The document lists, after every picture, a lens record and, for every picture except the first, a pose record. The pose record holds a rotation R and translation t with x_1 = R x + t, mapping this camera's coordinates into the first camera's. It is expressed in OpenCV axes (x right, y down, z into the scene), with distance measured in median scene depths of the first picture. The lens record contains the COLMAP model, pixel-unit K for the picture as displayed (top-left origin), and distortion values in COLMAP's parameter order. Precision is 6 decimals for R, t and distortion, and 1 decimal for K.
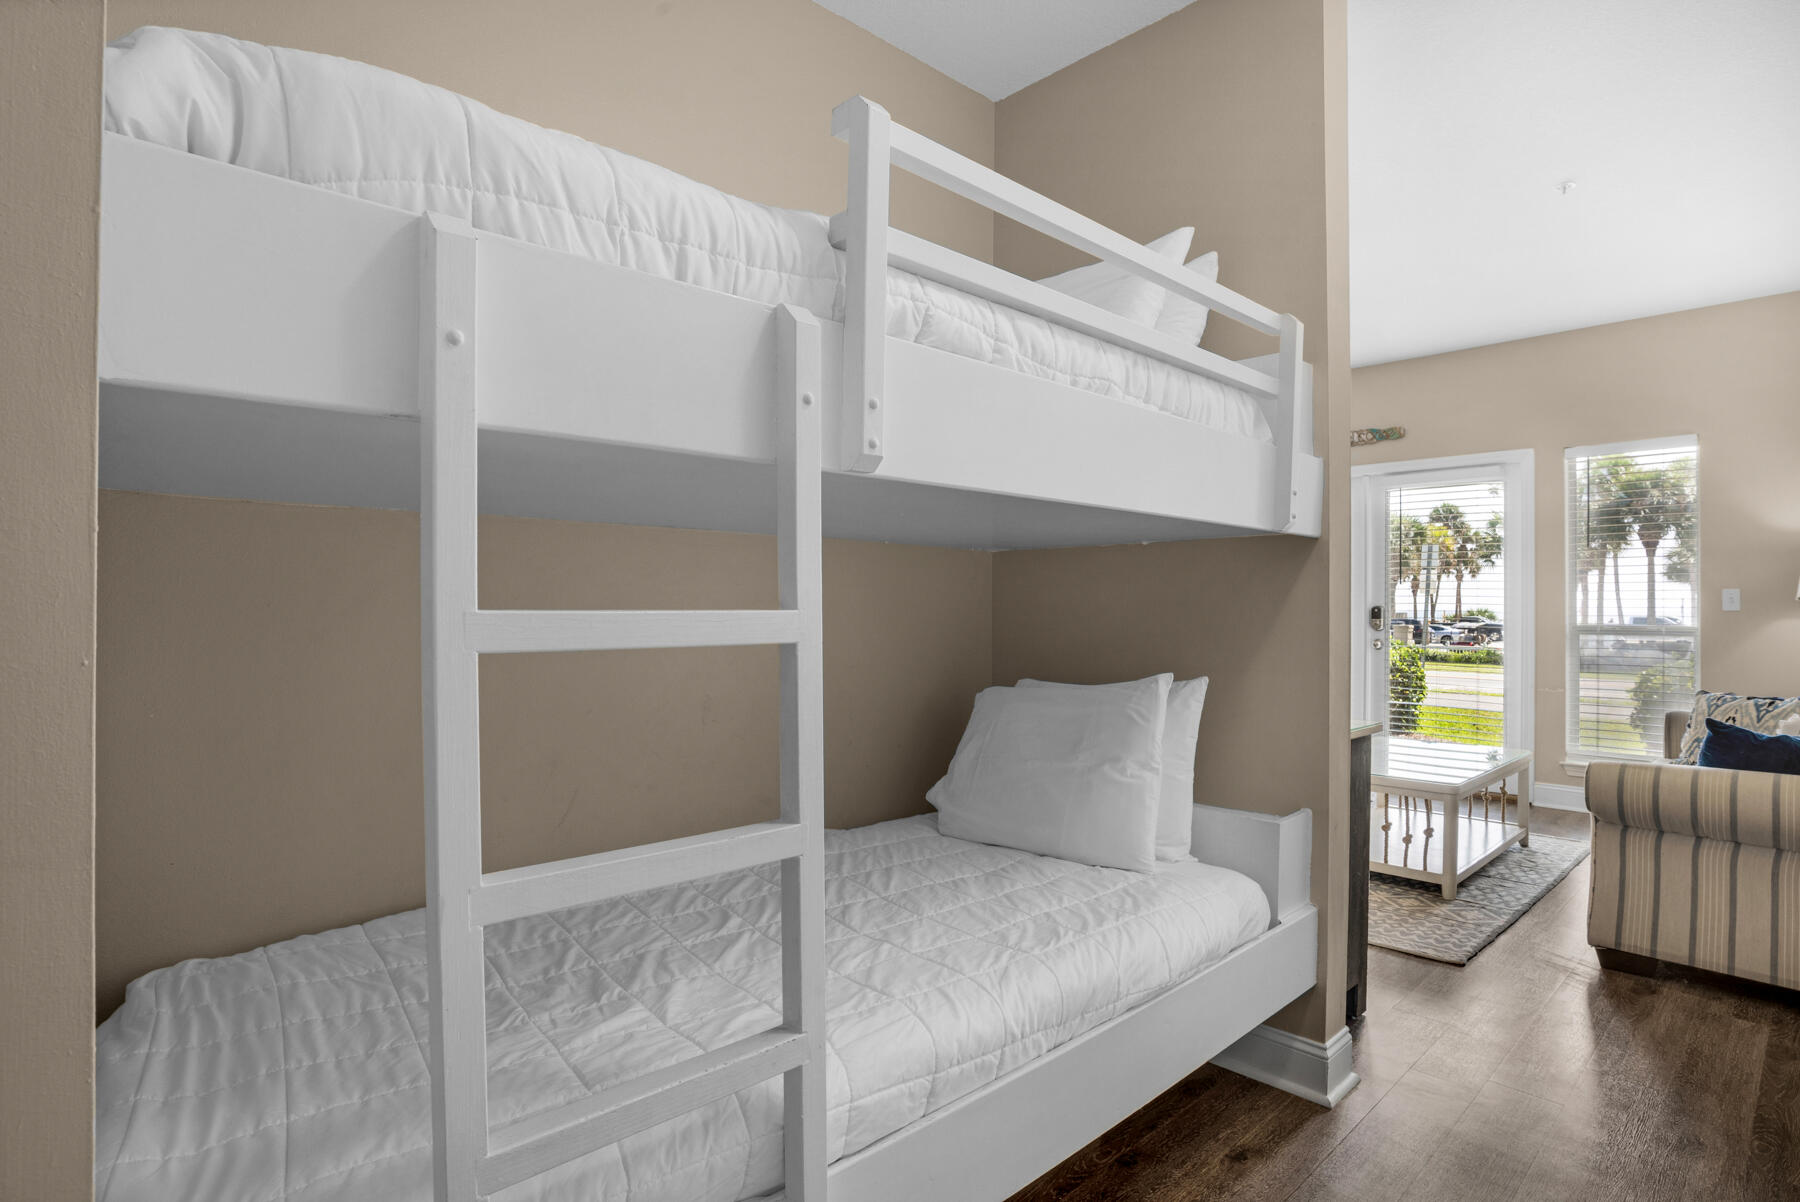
lens RADIAL K [[920.6, 0, 900.0], [0, 920.6, 601.0], [0, 0, 1]] dist [-0.074366, 0.031211]
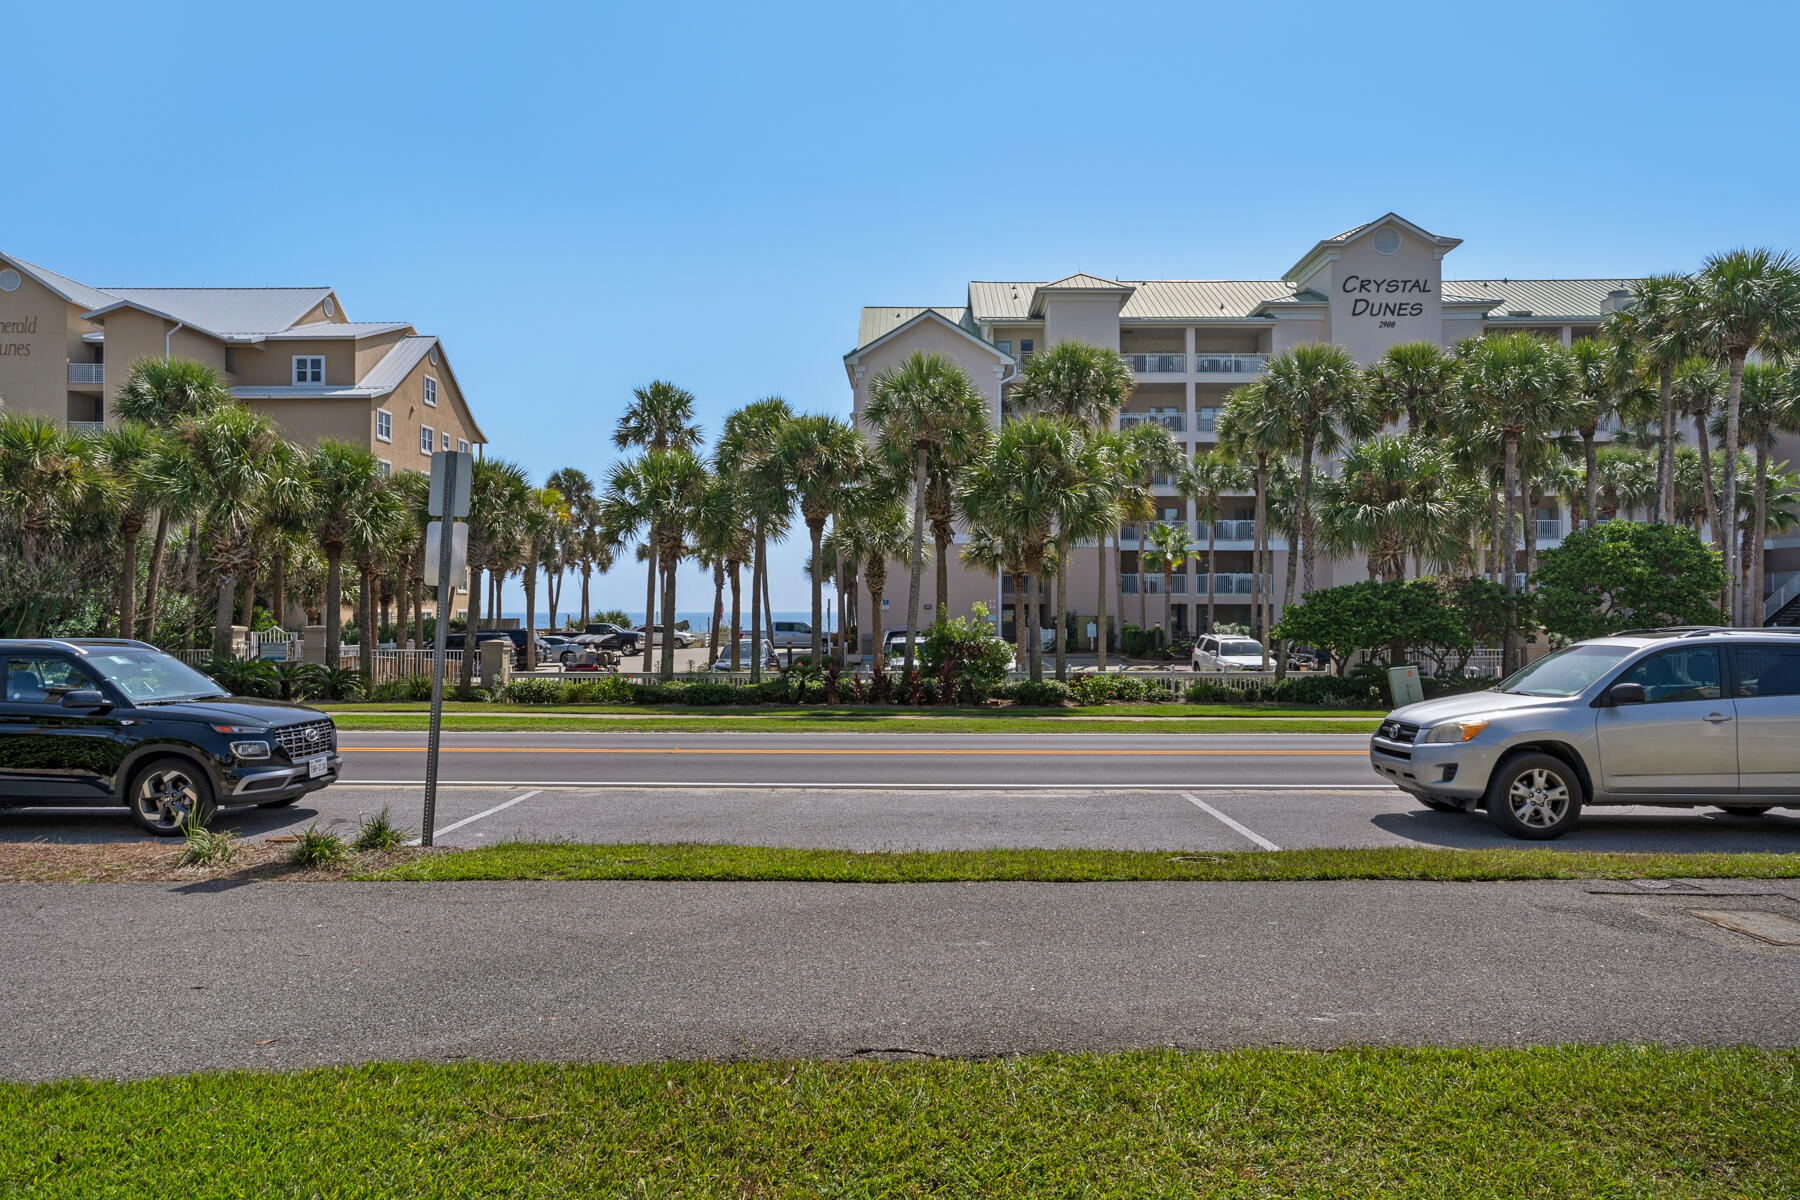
lens RADIAL K [[1228.3, 0, 900.0], [0, 1228.3, 600.0], [0, 0, 1]] dist [0.000858, -0.000045]
pose [[0.695580, -0.002859, 0.718443, 0.148800], [0.004722, 0.999989, -0.000592, -0.000556], [-0.718433, 0.003805, 0.695586, 0.215336]]
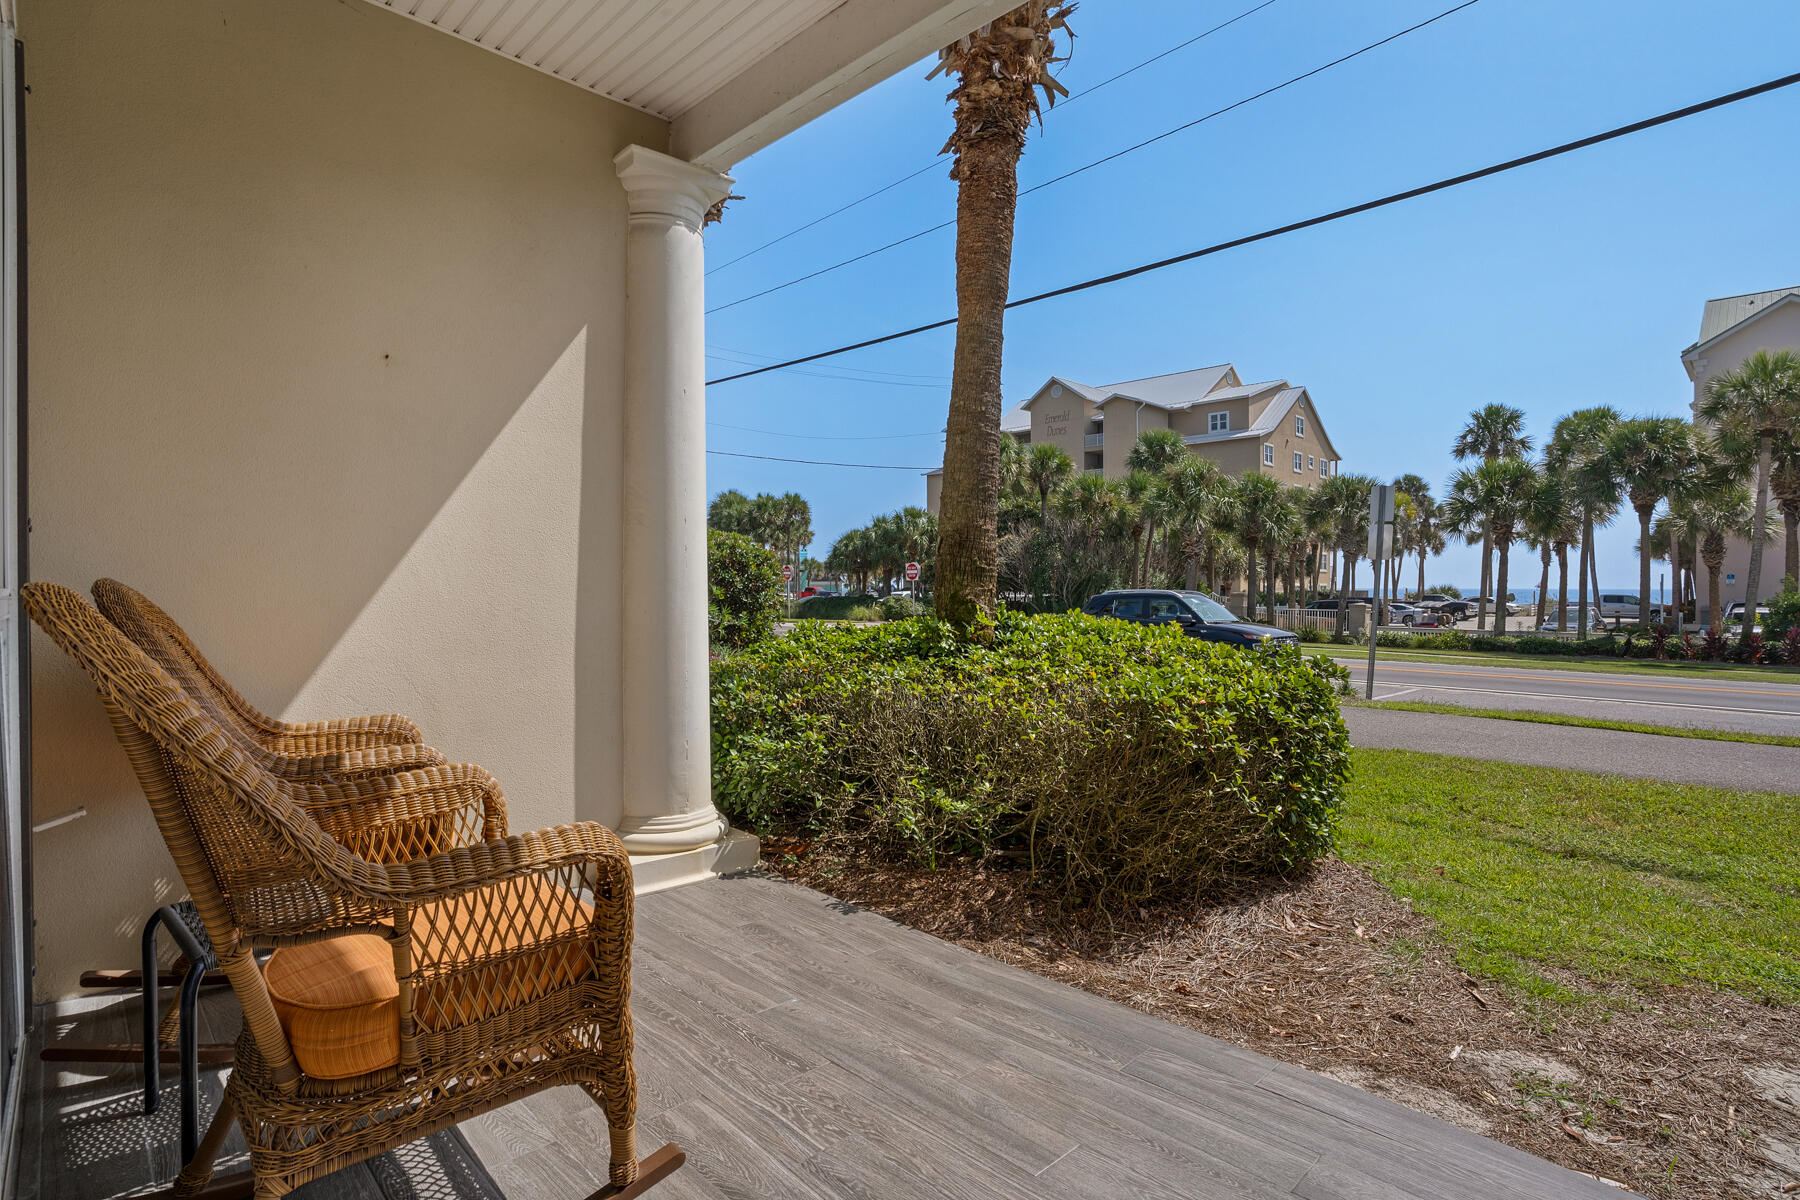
lens RADIAL K [[910.8, 0, 905.8], [0, 910.8, 592.3], [0, 0, 1]] dist [-0.062519, 0.033097]
pose [[0.999412, -0.006258, 0.033715, 0.088727], [0.005911, 0.999929, 0.010366, 0.003149], [-0.033777, -0.010161, 0.999378, 0.142646]]
